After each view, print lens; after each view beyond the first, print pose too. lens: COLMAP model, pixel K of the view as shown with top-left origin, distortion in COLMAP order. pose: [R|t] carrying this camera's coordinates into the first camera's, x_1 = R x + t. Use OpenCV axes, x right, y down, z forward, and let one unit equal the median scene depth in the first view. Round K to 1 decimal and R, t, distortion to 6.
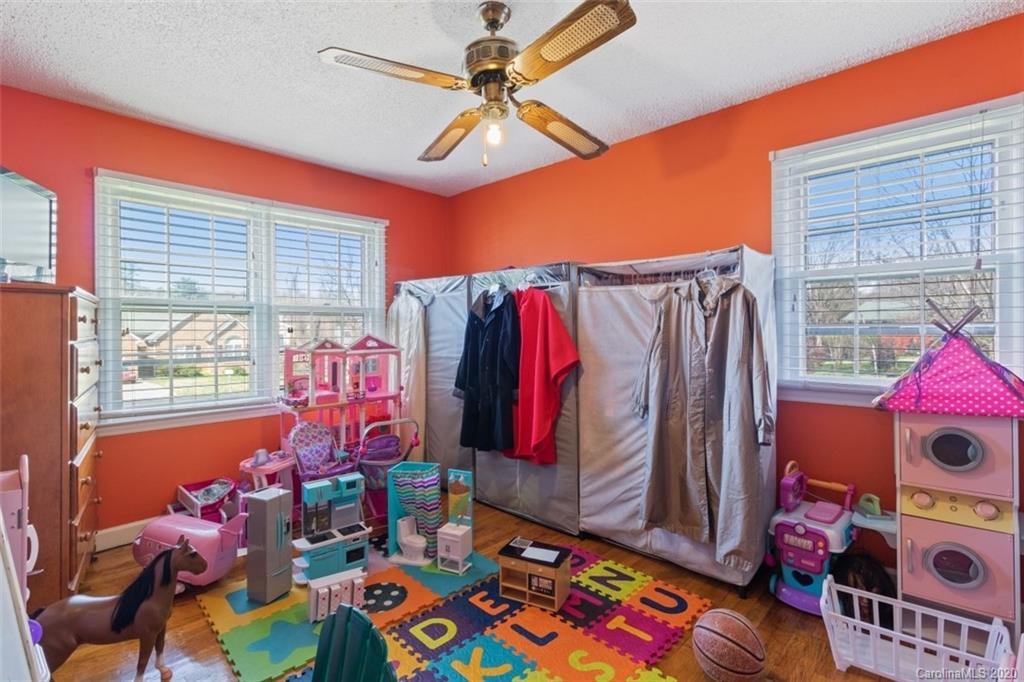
lens RADIAL K [[484.1, 0, 508.8], [0, 484.1, 332.8], [0, 0, 1]] dist [-0.001956, -0.000527]
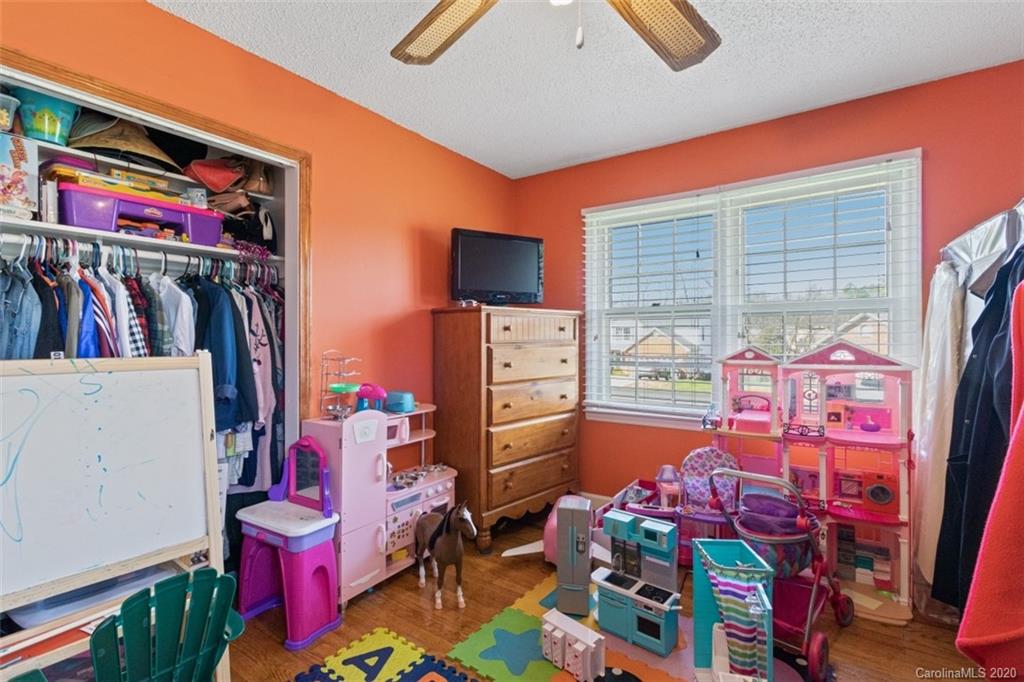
lens RADIAL K [[484.1, 0, 508.8], [0, 484.1, 332.8], [0, 0, 1]] dist [-0.001956, -0.000527]
pose [[0.142928, -0.008707, -0.989695, 0.322720], [-0.000412, 0.999961, -0.008857, -0.001782], [0.989733, 0.001674, 0.142919, 0.519934]]
